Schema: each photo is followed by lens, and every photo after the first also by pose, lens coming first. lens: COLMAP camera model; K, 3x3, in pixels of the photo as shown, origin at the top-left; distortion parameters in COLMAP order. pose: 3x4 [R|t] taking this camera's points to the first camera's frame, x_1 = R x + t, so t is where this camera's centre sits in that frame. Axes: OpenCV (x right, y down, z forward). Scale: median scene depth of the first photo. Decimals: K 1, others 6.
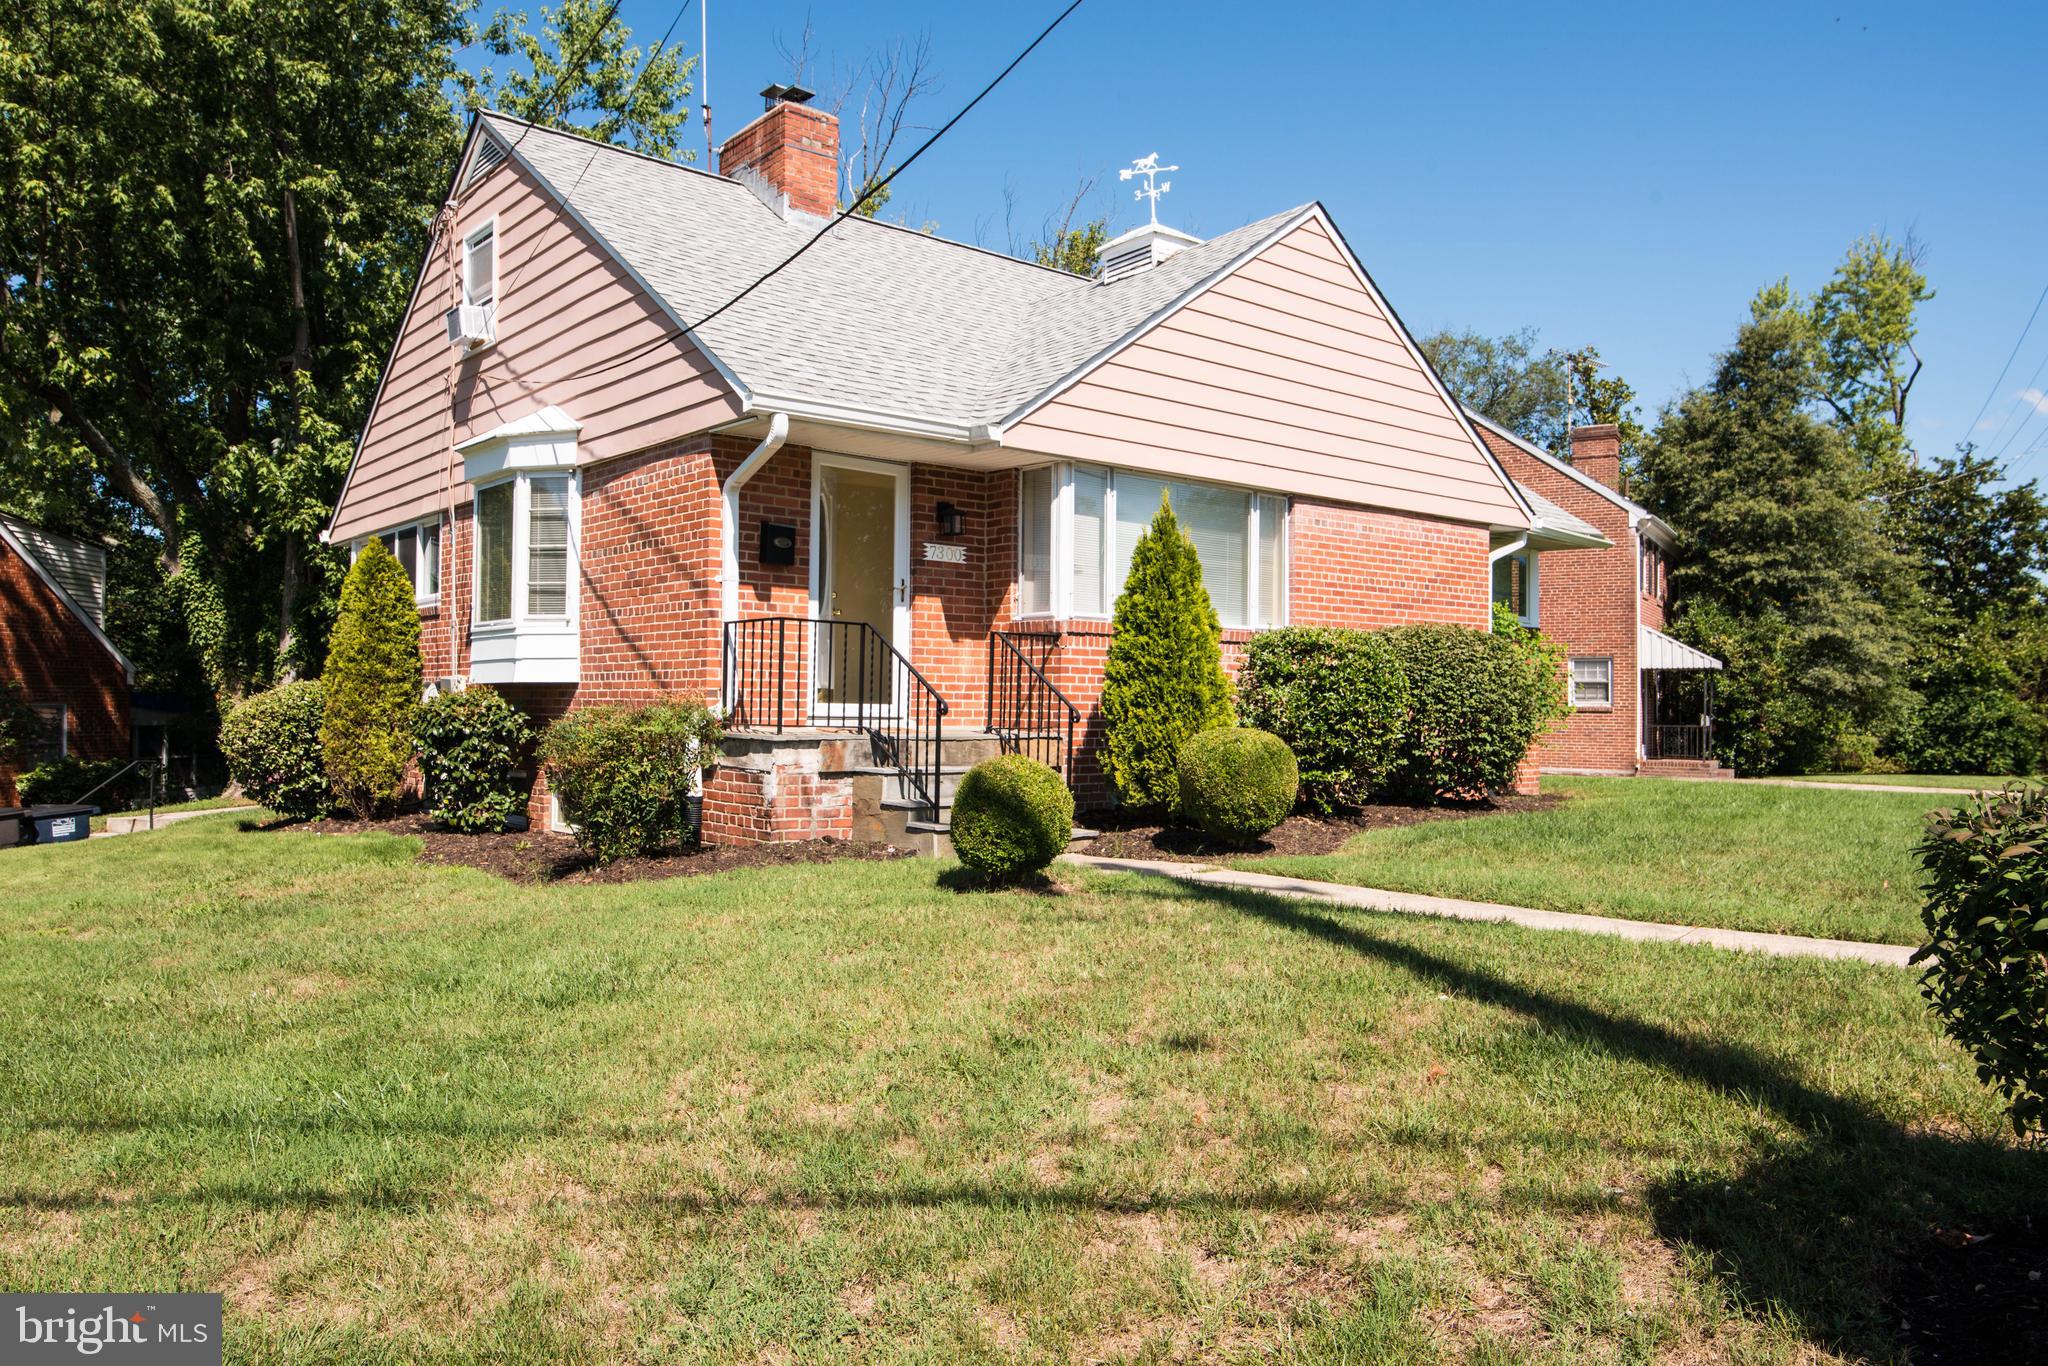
lens RADIAL K [[1410.6, 0, 1048.8], [0, 1410.6, 686.5], [0, 0, 1]] dist [0.005346, -0.006080]
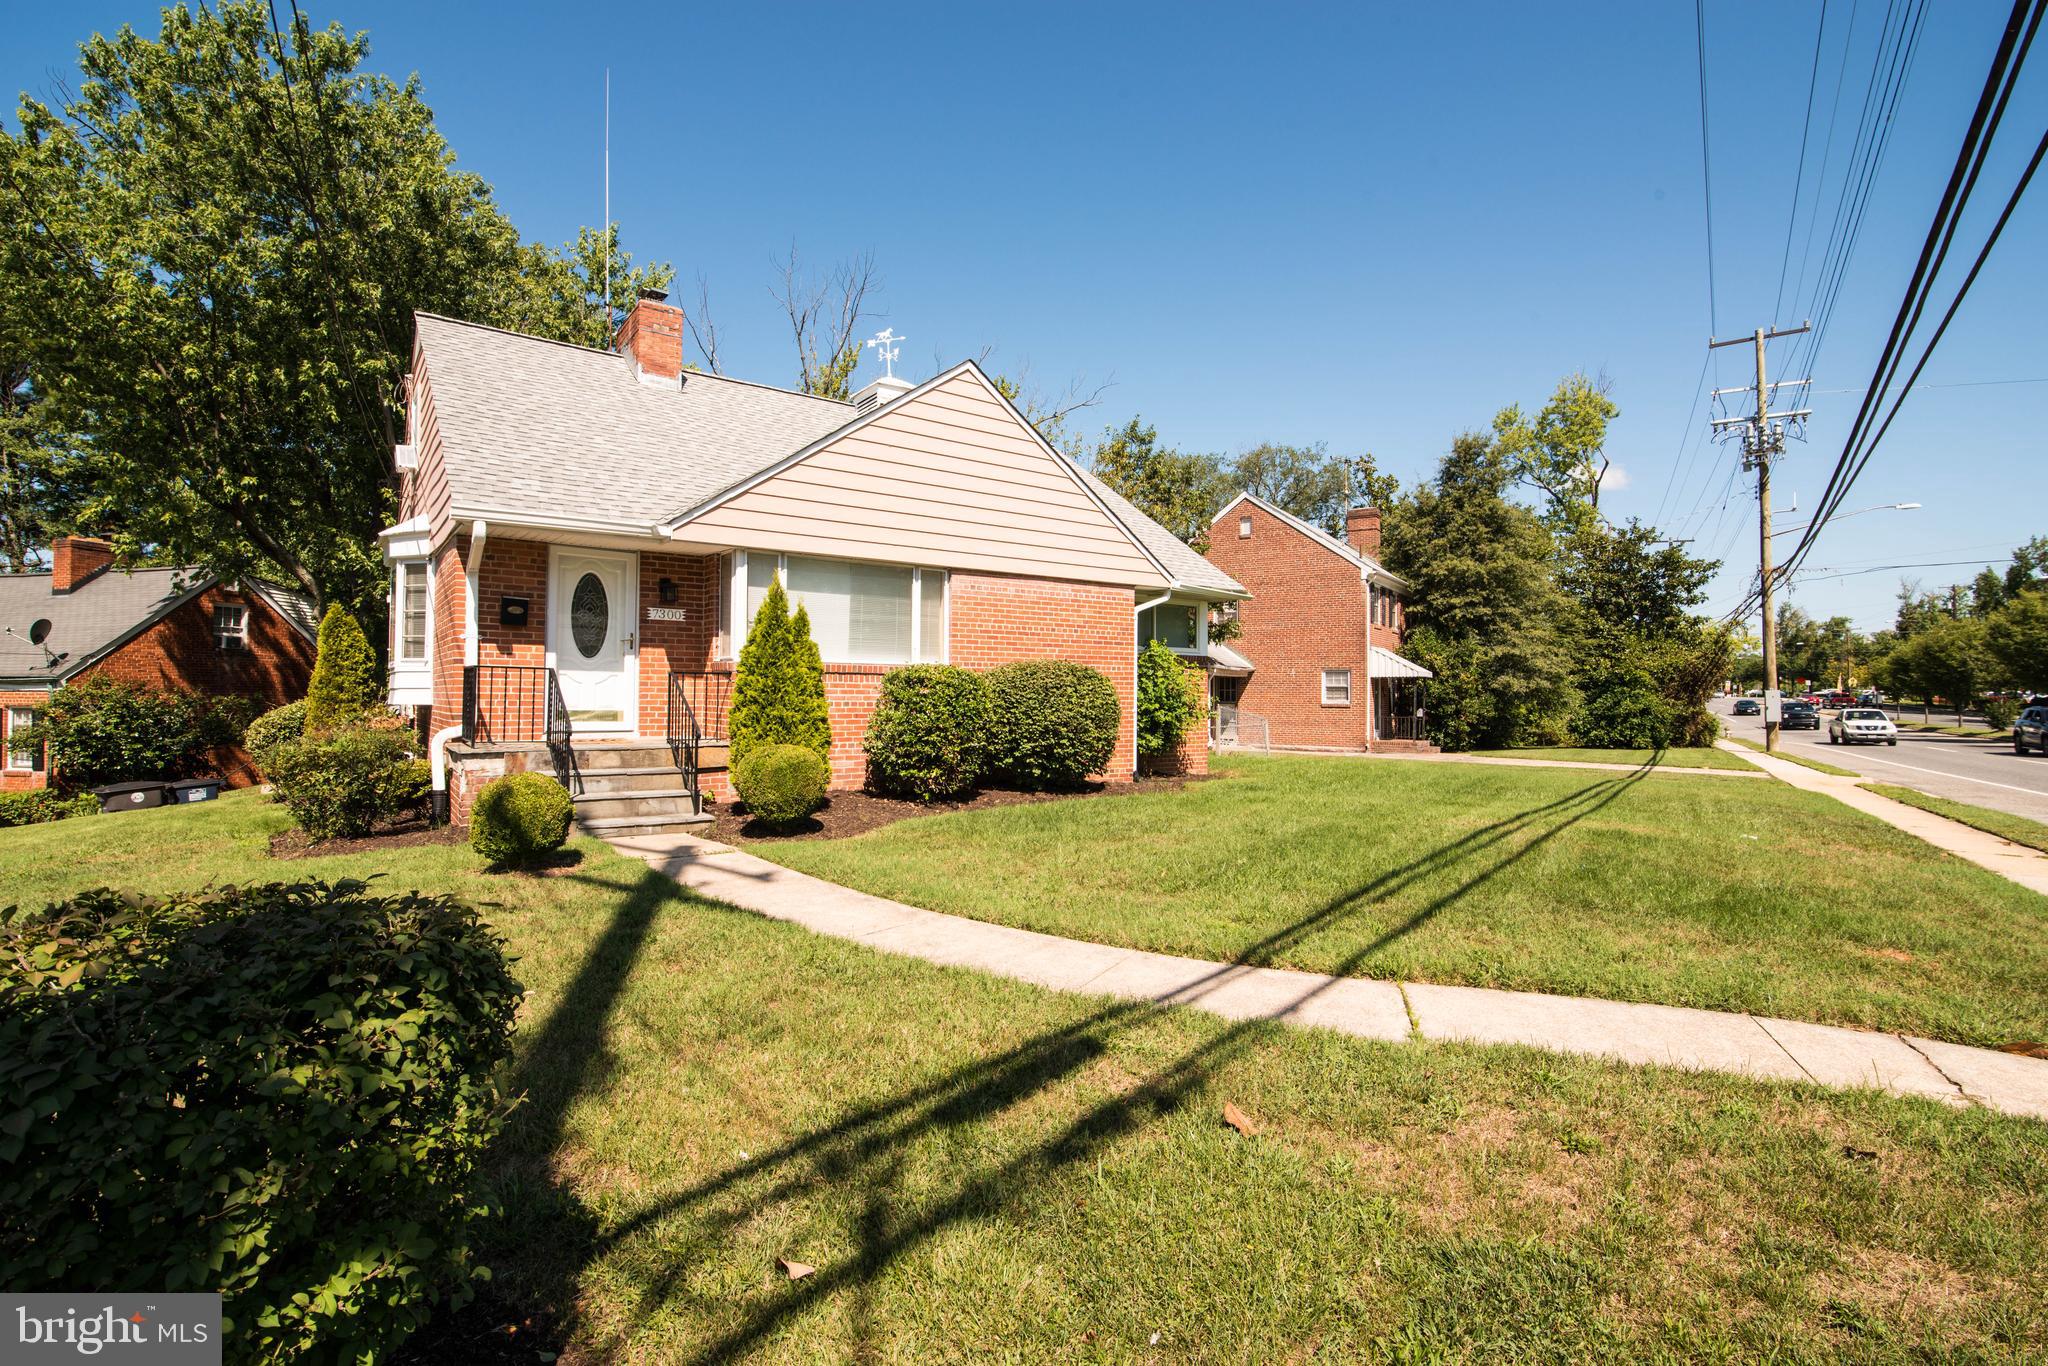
lens RADIAL K [[936.6, 0, 1039.0], [0, 936.6, 685.1], [0, 0, 1]] dist [-0.019844, 0.000976]
pose [[0.998687, -0.003140, -0.051134, 0.308169], [0.003337, 0.999987, 0.003769, -0.022734], [0.051121, -0.003935, 0.998685, 0.072442]]
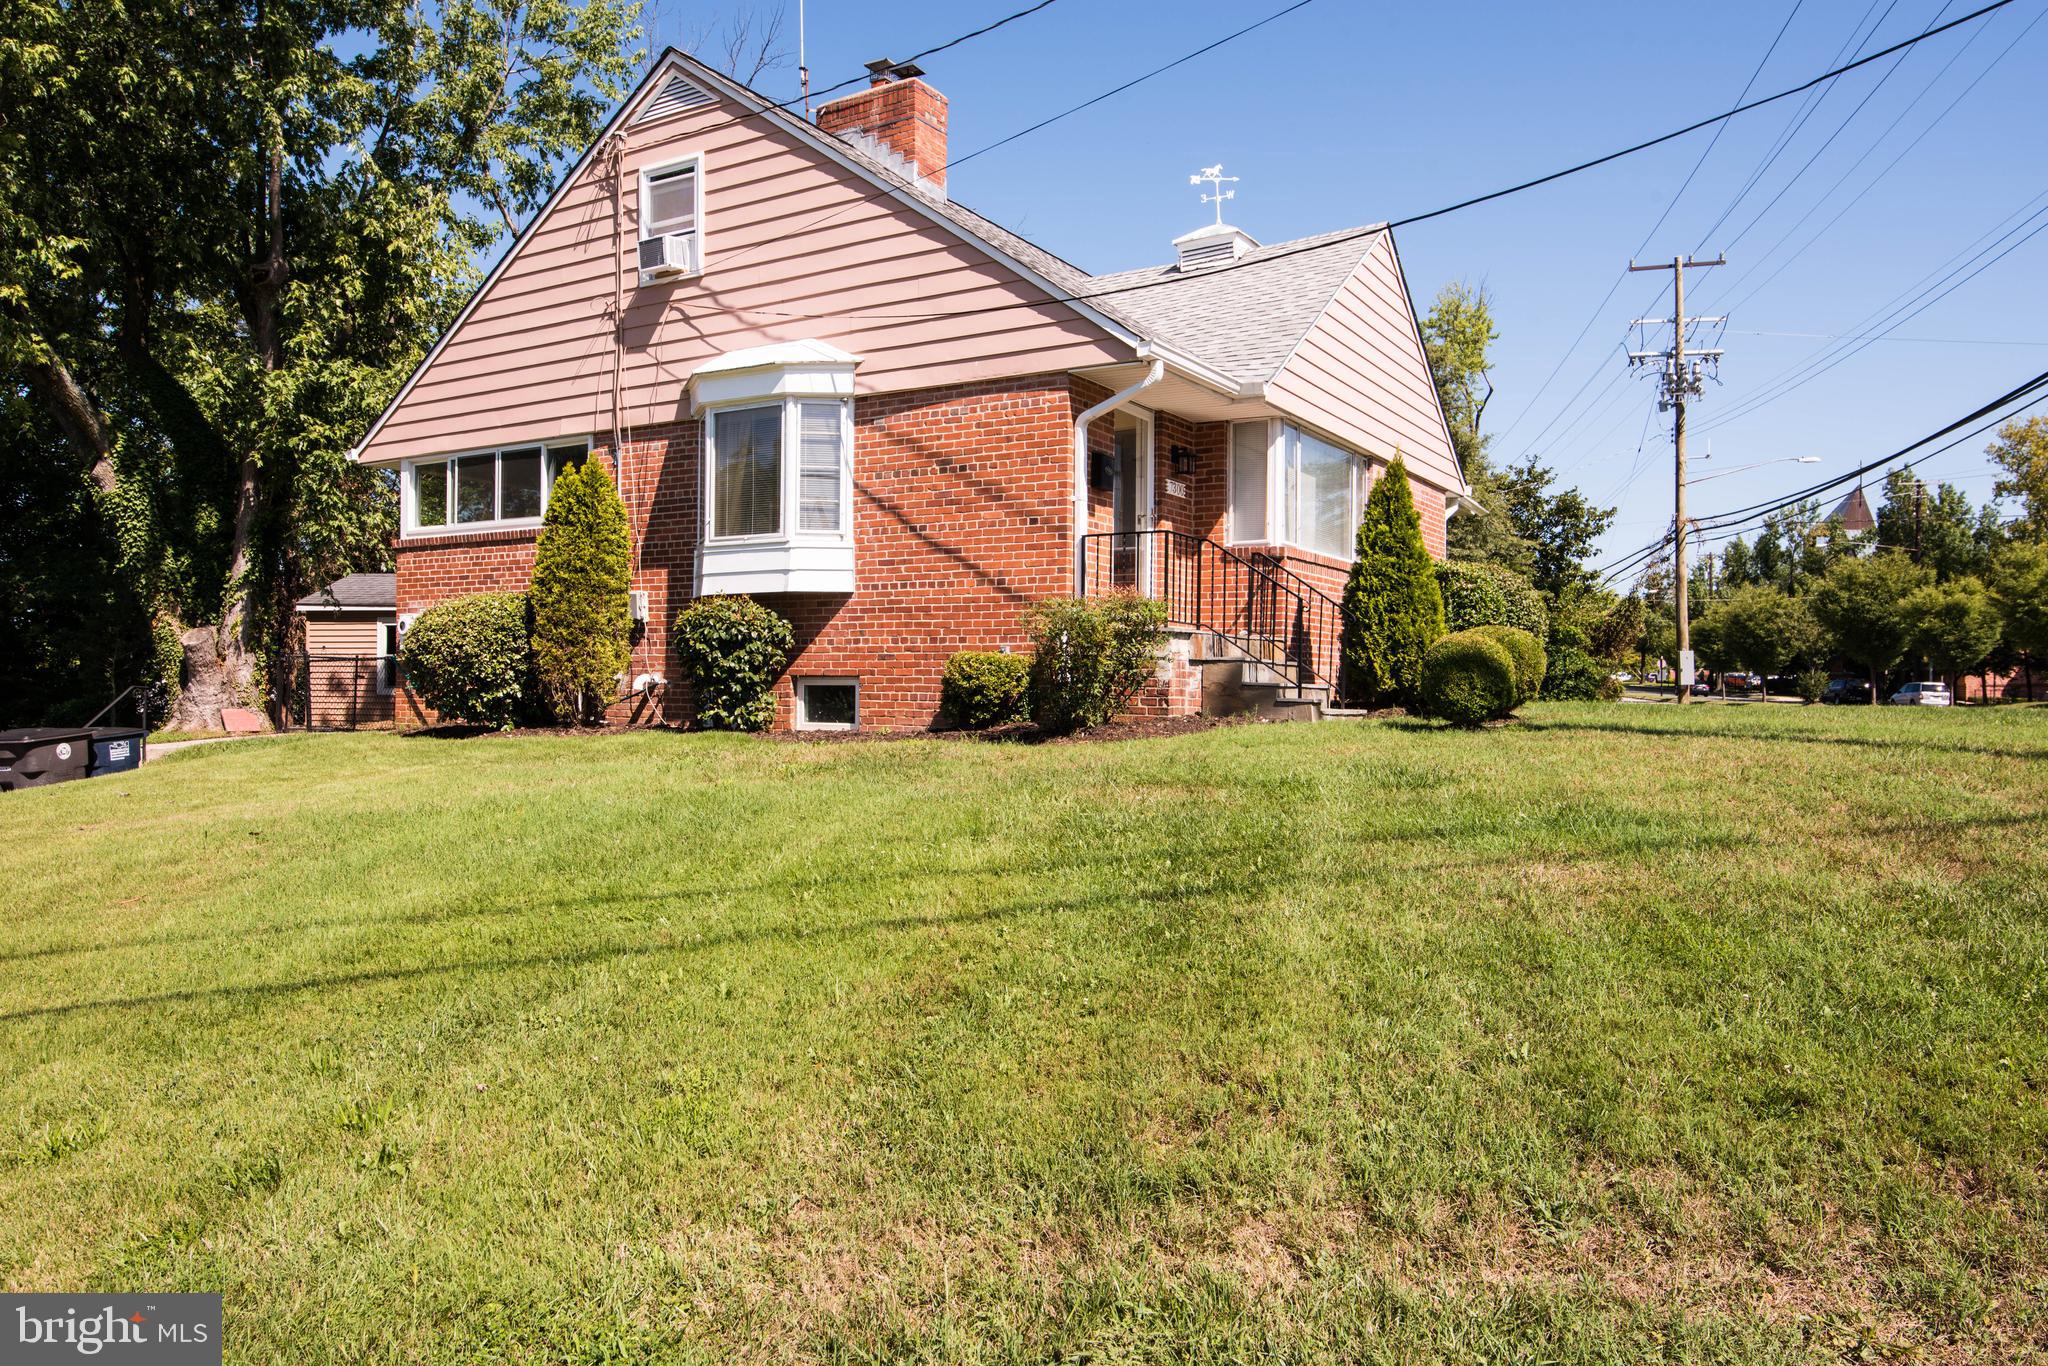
lens RADIAL K [[1354.1, 0, 1048.2], [0, 1354.1, 686.1], [0, 0, 1]] dist [0.000395, -0.004440]
pose [[0.949430, -0.002058, 0.313972, -0.475899], [-0.003705, 0.999835, 0.017758, 0.046774], [-0.313957, -0.018024, 0.949266, -0.050832]]
